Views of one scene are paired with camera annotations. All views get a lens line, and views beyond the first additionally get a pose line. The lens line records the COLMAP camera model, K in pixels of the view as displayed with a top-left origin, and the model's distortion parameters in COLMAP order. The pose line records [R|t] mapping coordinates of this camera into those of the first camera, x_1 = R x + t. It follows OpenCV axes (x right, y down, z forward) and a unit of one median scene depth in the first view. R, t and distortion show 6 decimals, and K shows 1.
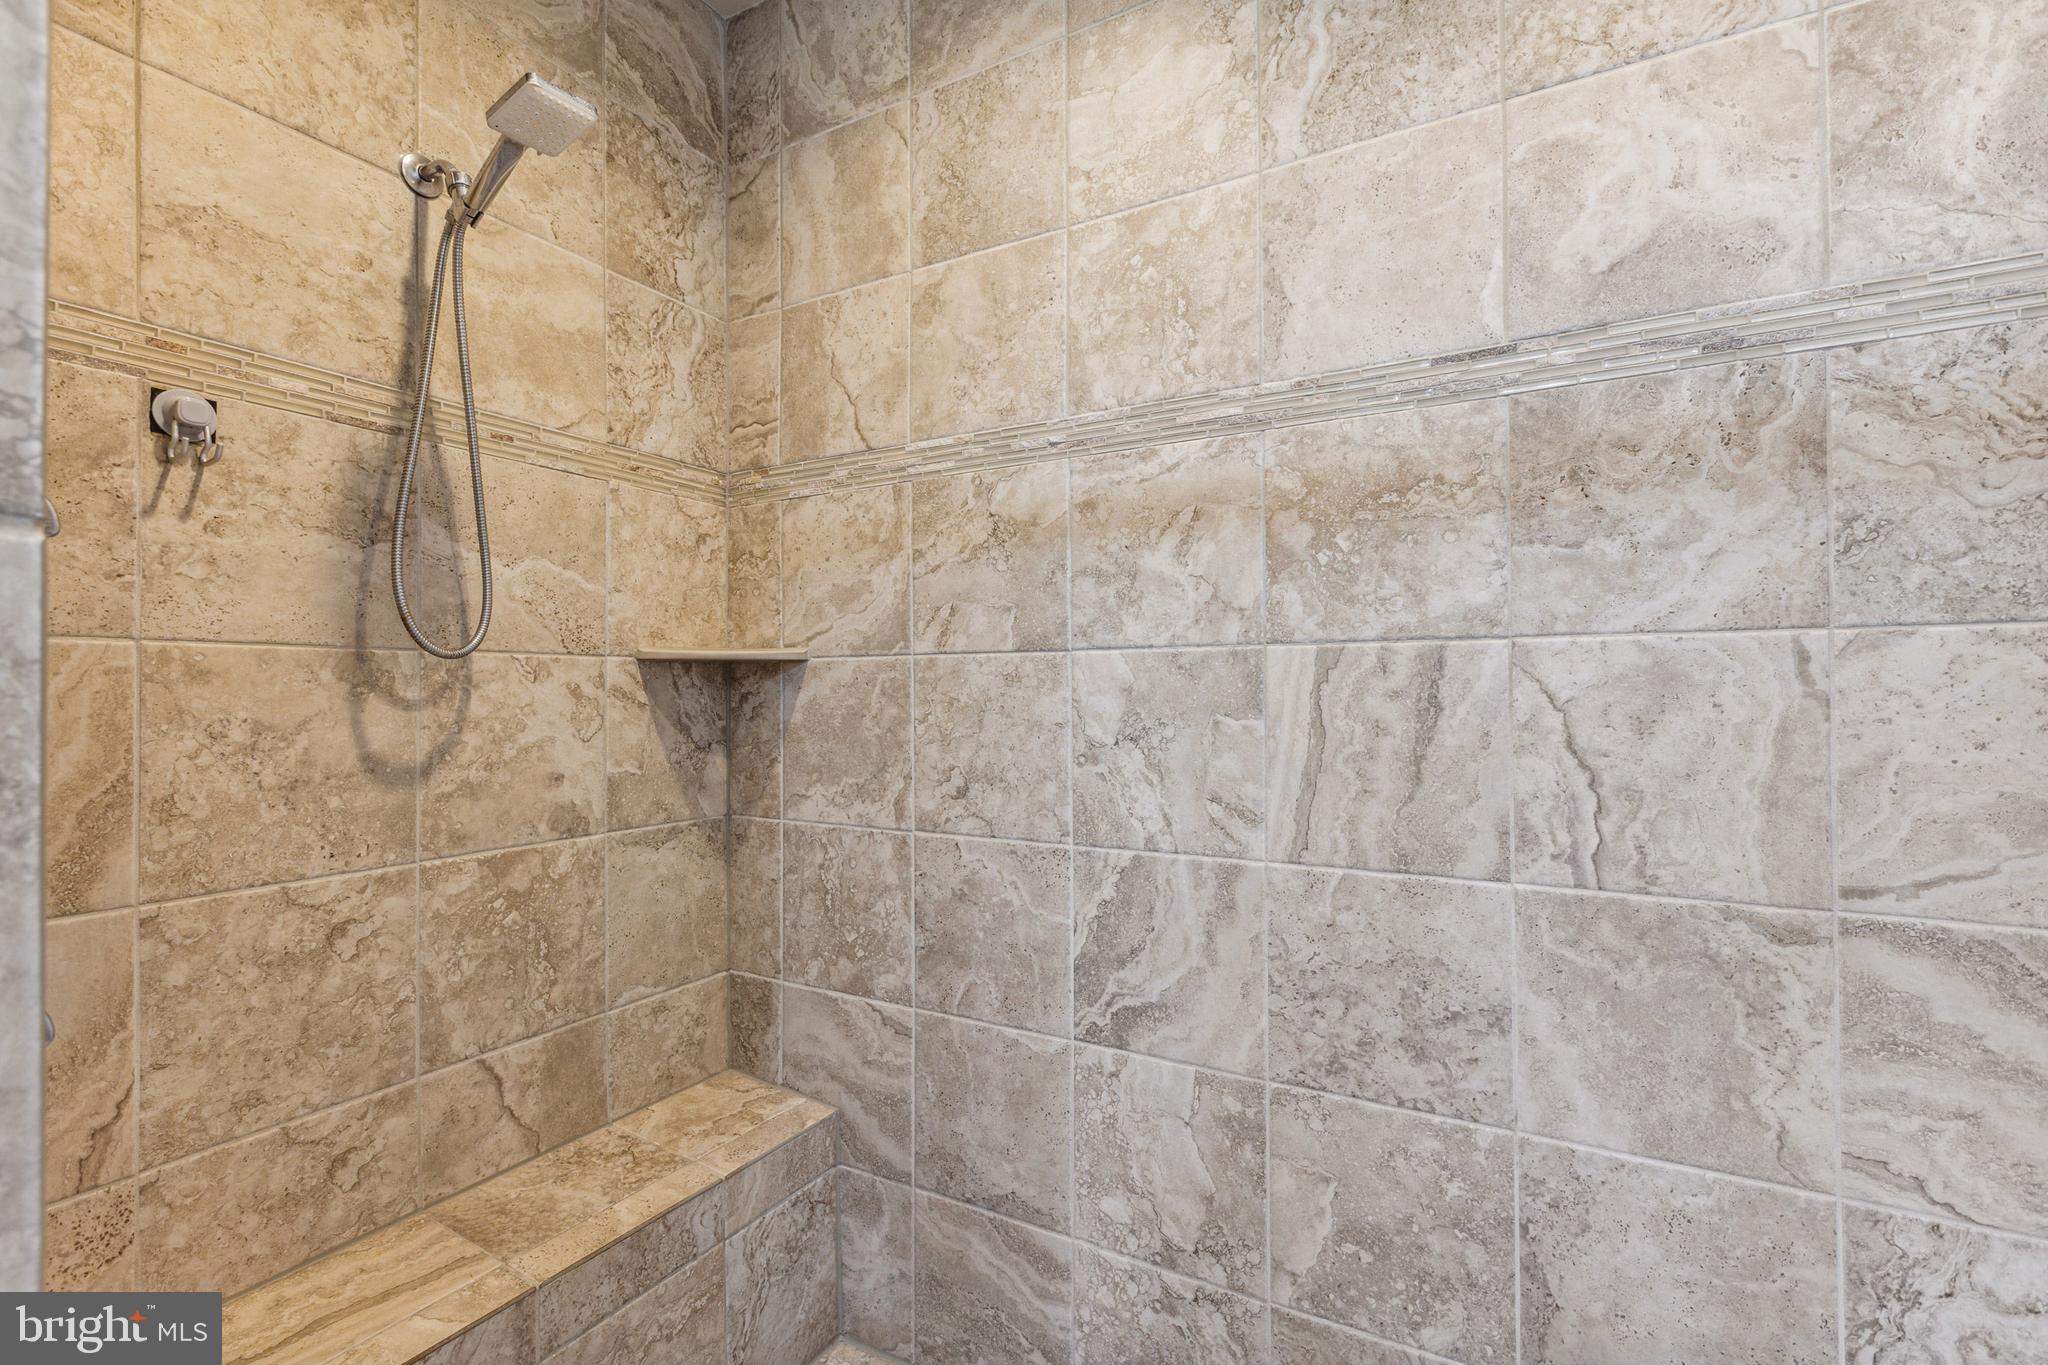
lens RADIAL K [[939.8, 0, 1035.1], [0, 939.8, 675.8], [0, 0, 1]] dist [0.004261, -0.002723]
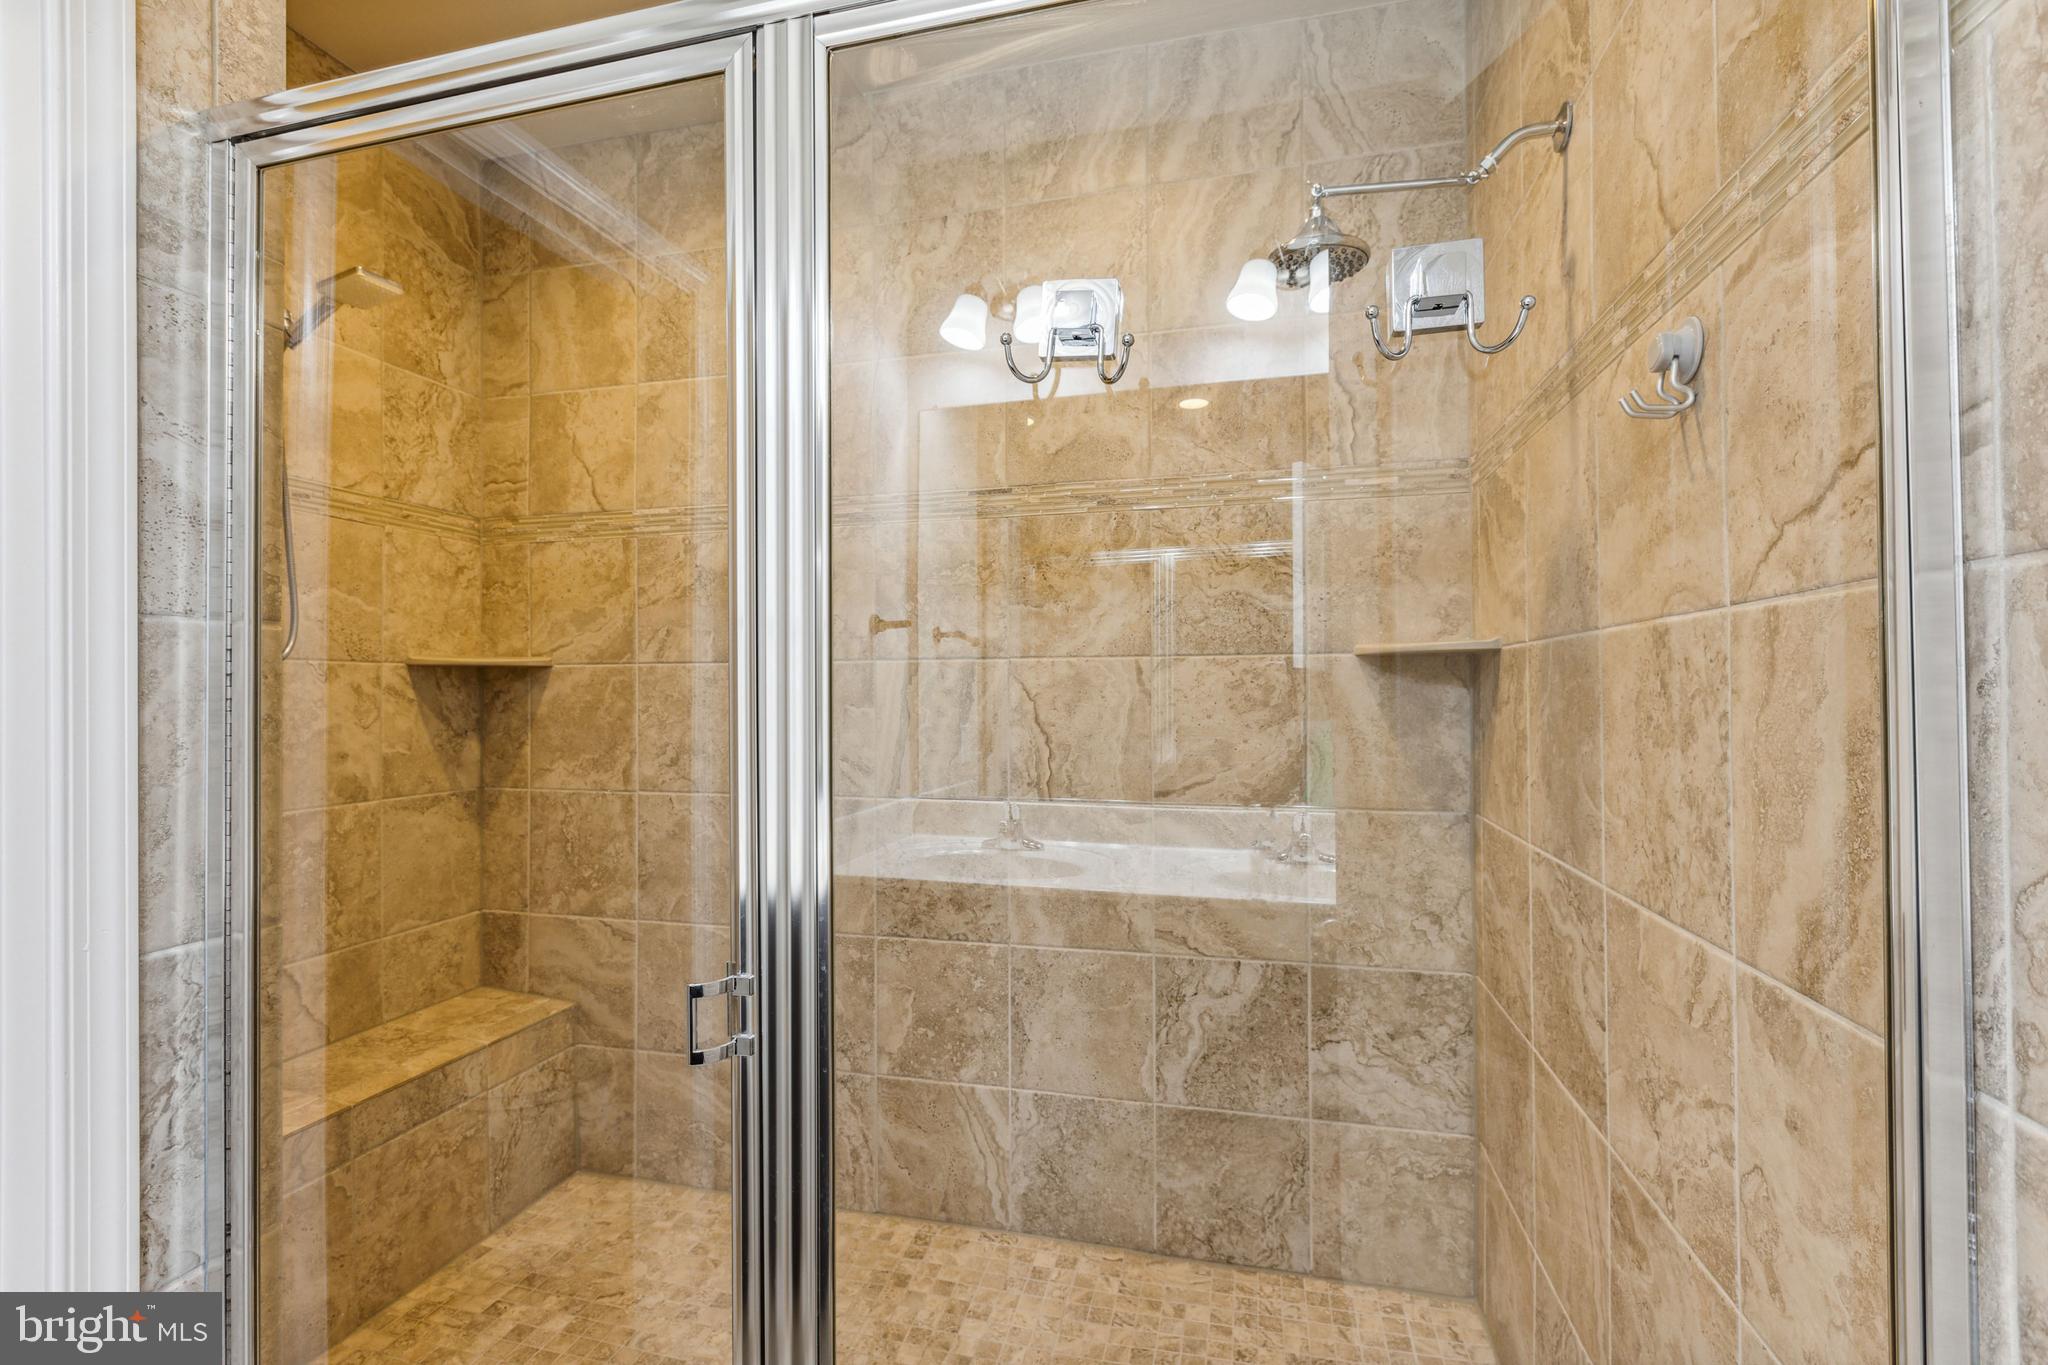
lens RADIAL K [[939.8, 0, 1026.7], [0, 939.8, 679.1], [0, 0, 1]] dist [0.004261, -0.002723]
pose [[0.966841, 0.004002, 0.255347, 0.072058], [-0.004302, 0.999991, 0.000614, -0.002754], [-0.255343, -0.001692, 0.966849, -0.493921]]
